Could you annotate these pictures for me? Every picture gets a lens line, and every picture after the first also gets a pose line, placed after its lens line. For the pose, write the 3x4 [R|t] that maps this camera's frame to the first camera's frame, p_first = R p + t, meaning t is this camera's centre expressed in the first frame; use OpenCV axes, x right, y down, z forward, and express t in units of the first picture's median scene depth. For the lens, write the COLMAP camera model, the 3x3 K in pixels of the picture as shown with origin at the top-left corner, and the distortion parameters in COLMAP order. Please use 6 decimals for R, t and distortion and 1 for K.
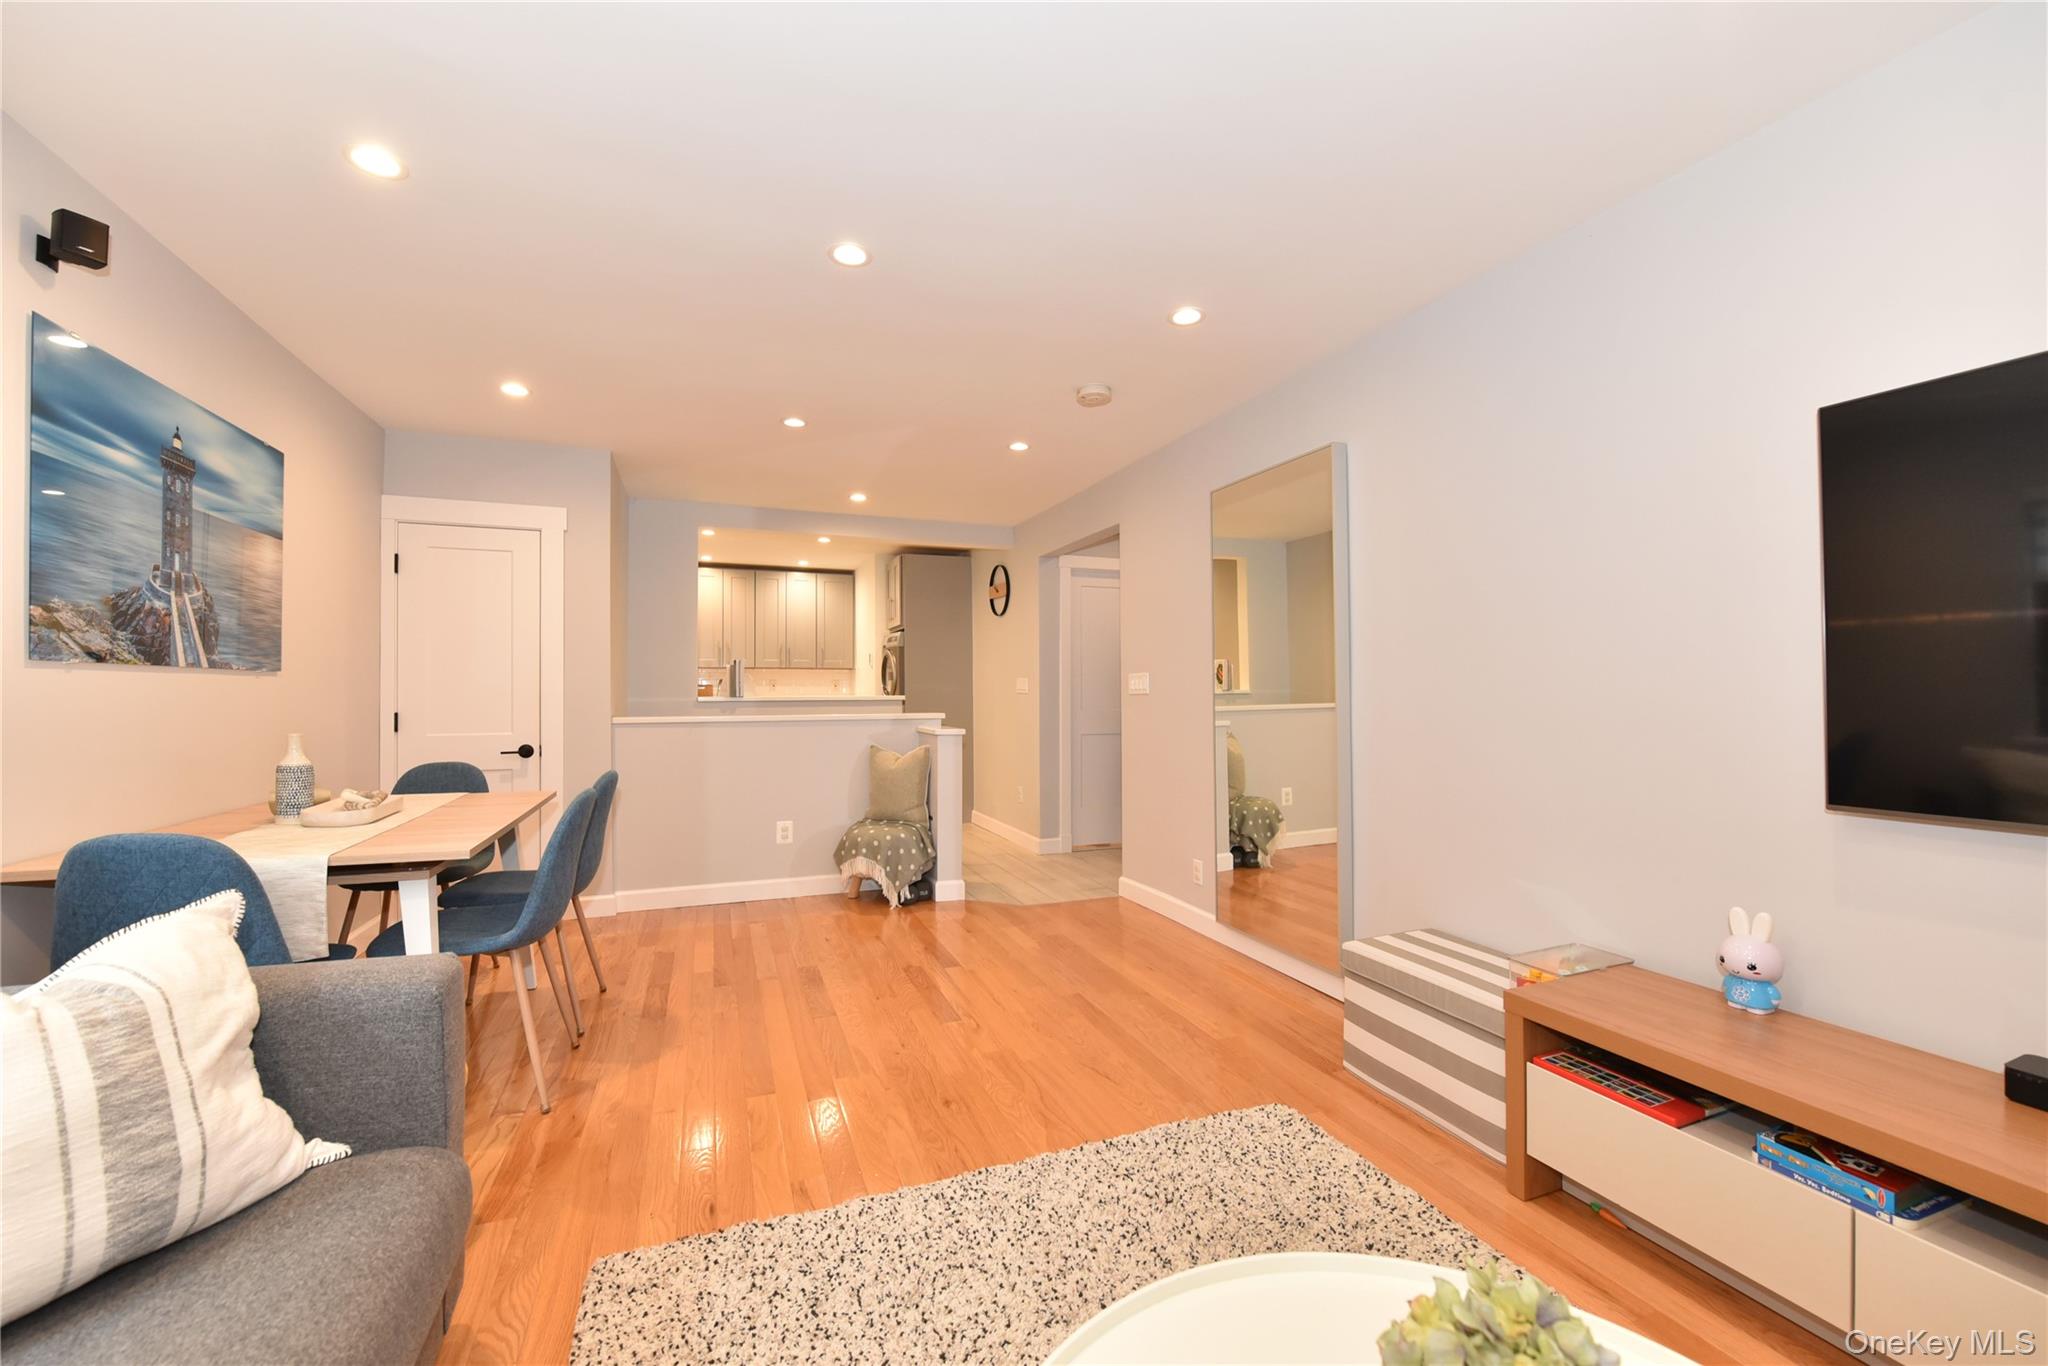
lens RADIAL K [[848.0, 0, 1024.0], [0, 848.0, 683.0], [0, 0, 1]] dist [-0.002096, -0.000198]
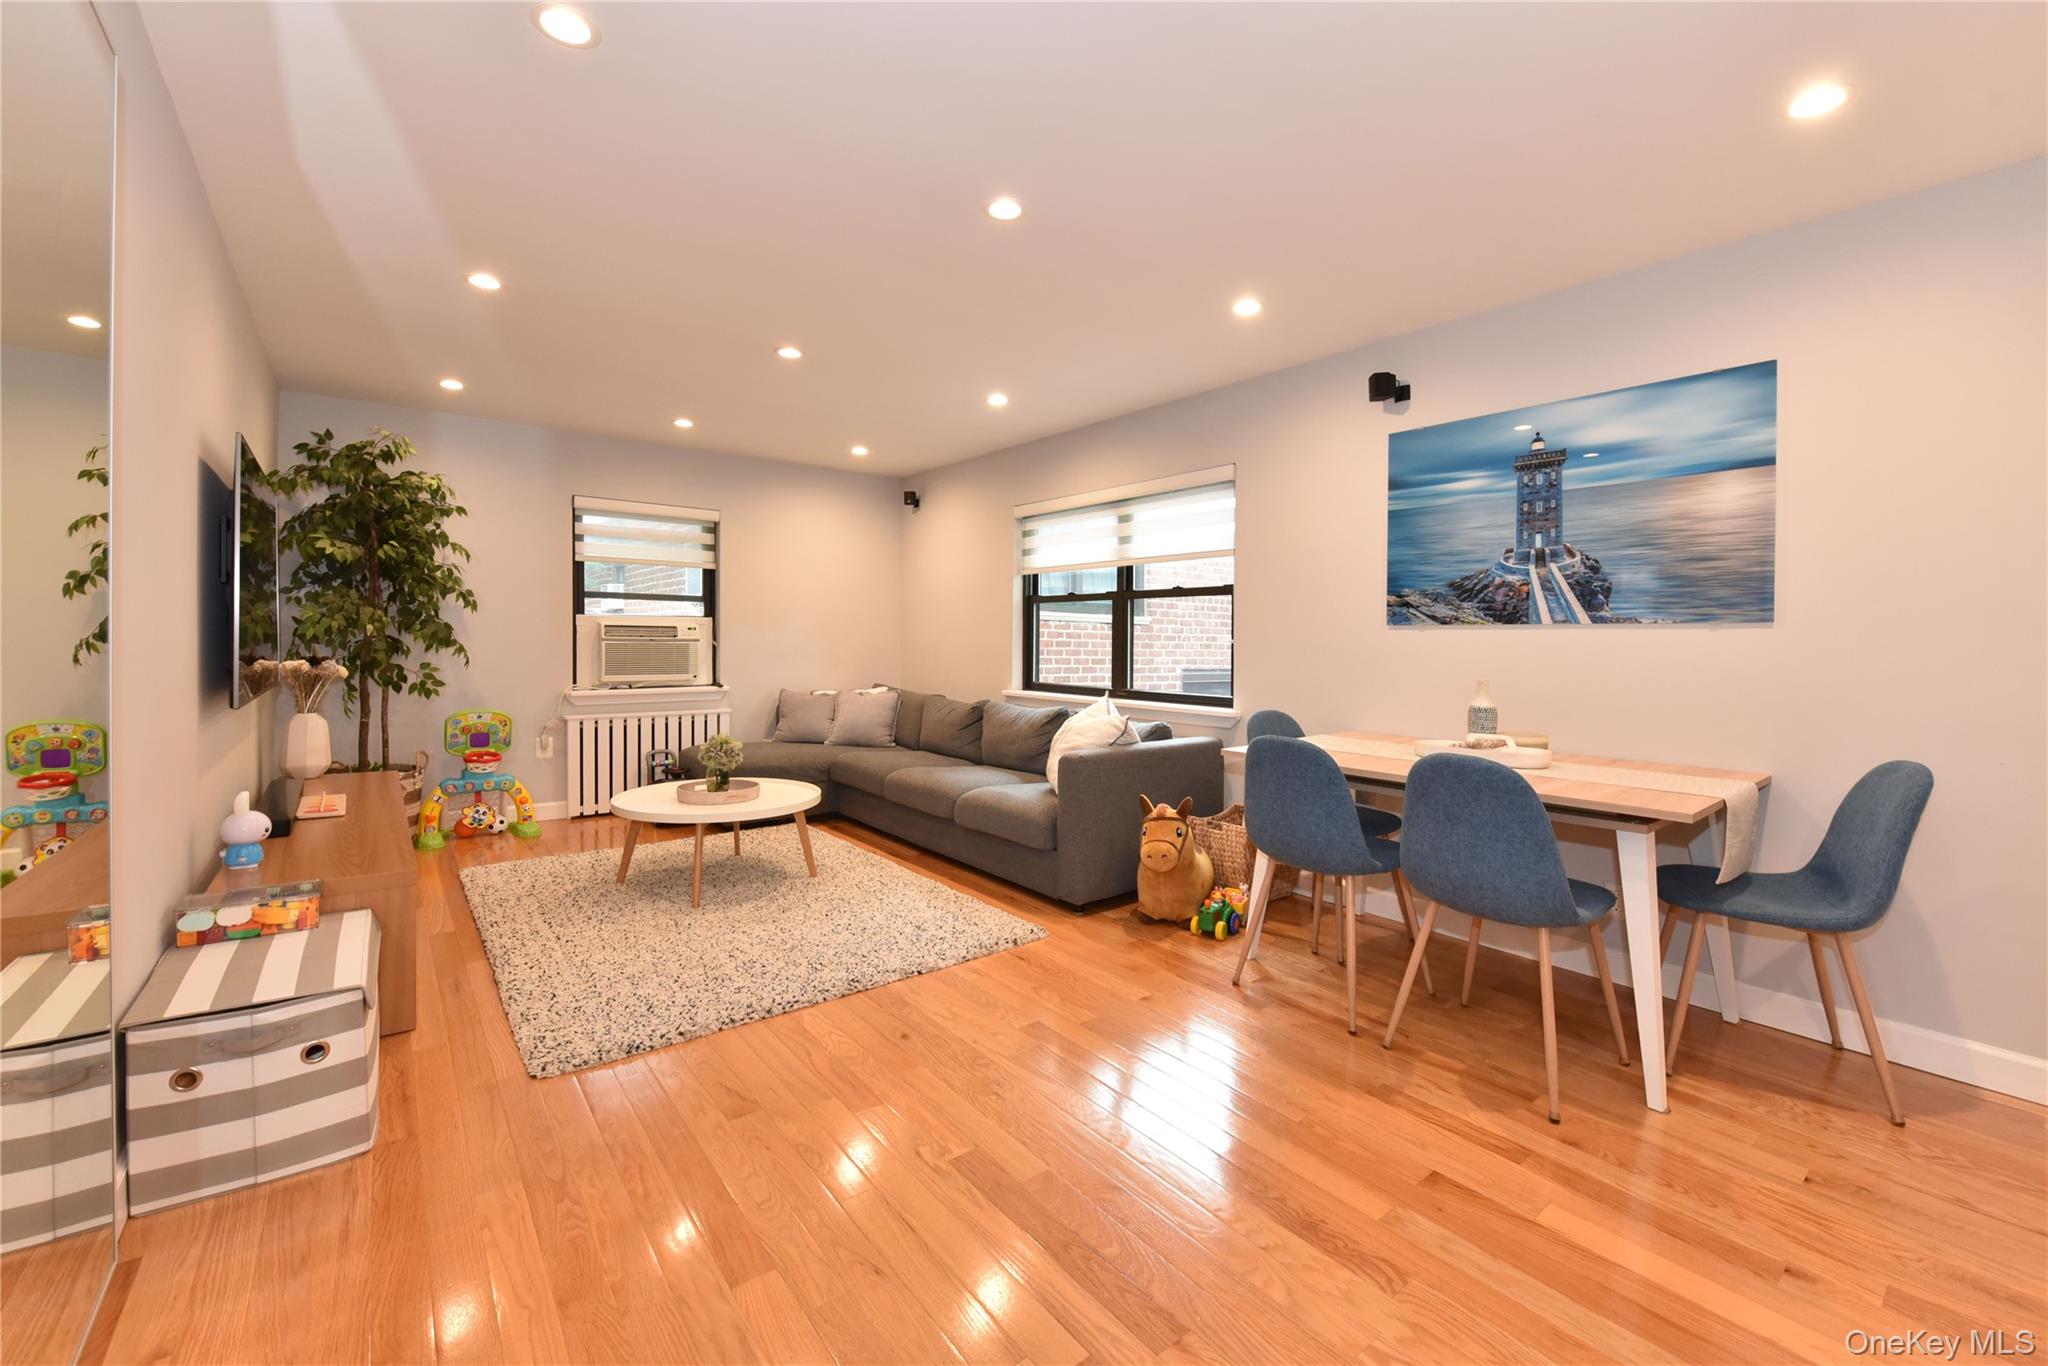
lens RADIAL K [[794.6, 0, 1074.3], [0, 794.6, 657.1], [0, 0, 1]] dist [-0.012227, -0.000017]
pose [[-0.935787, 0.002202, -0.352560, 0.051332], [-0.003022, 0.999894, 0.014266, 0.014108], [0.352554, 0.014416, -0.935681, 1.759831]]
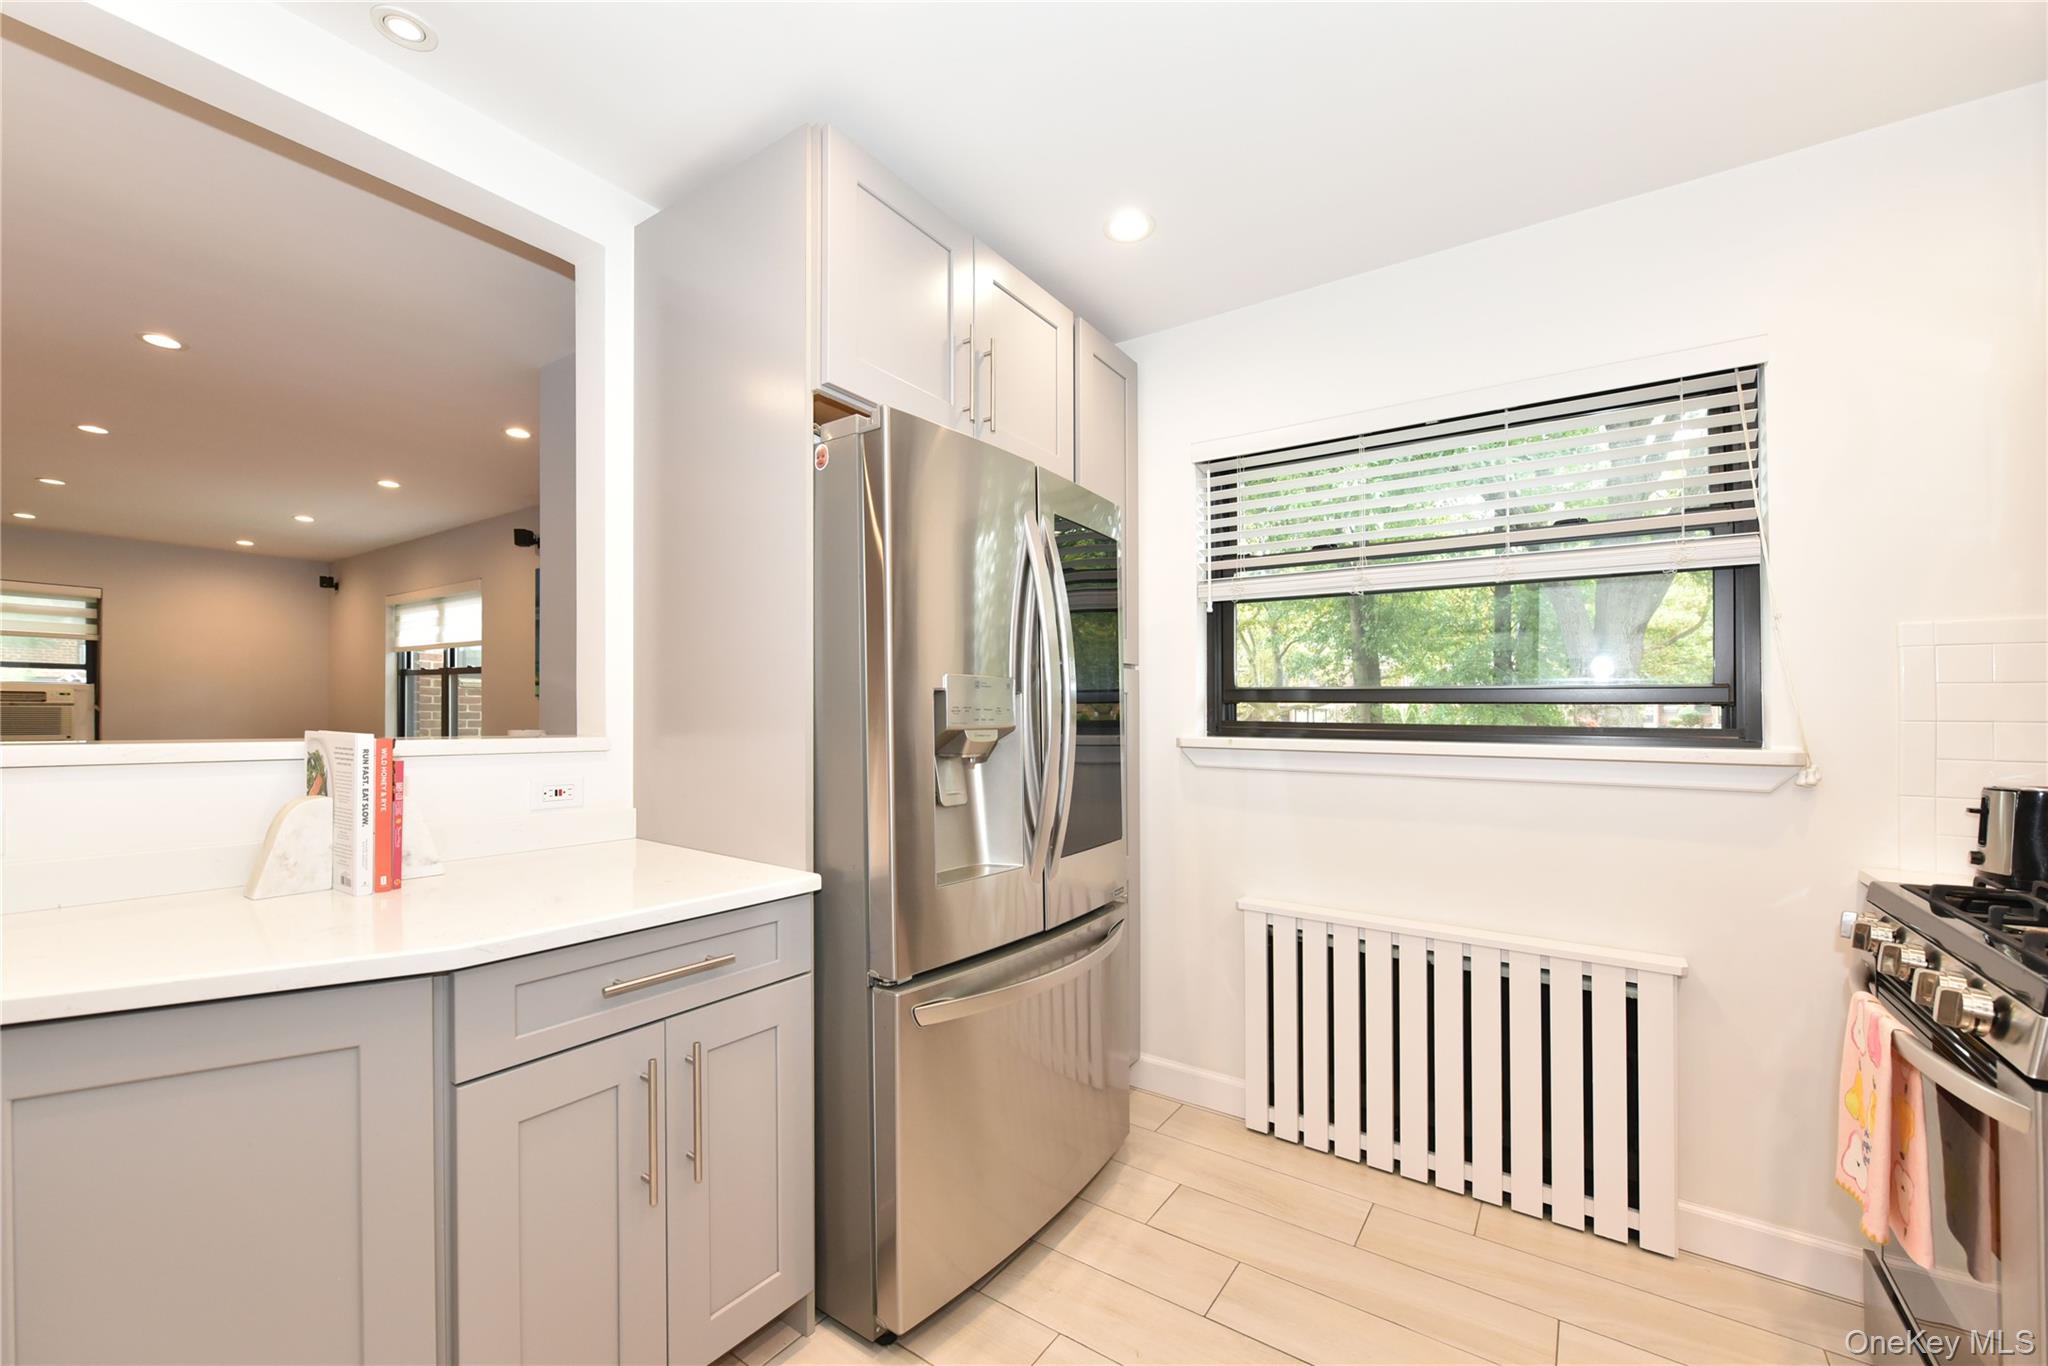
lens RADIAL K [[807.5, 0, 977.9], [0, 807.5, 712.6], [0, 0, 1]] dist [-0.003433, -0.000448]
pose [[-0.830554, -0.008067, -0.556880, -0.660140], [-0.005686, 0.999966, -0.006005, 0.027041], [0.556909, -0.001821, -0.830571, 2.920493]]
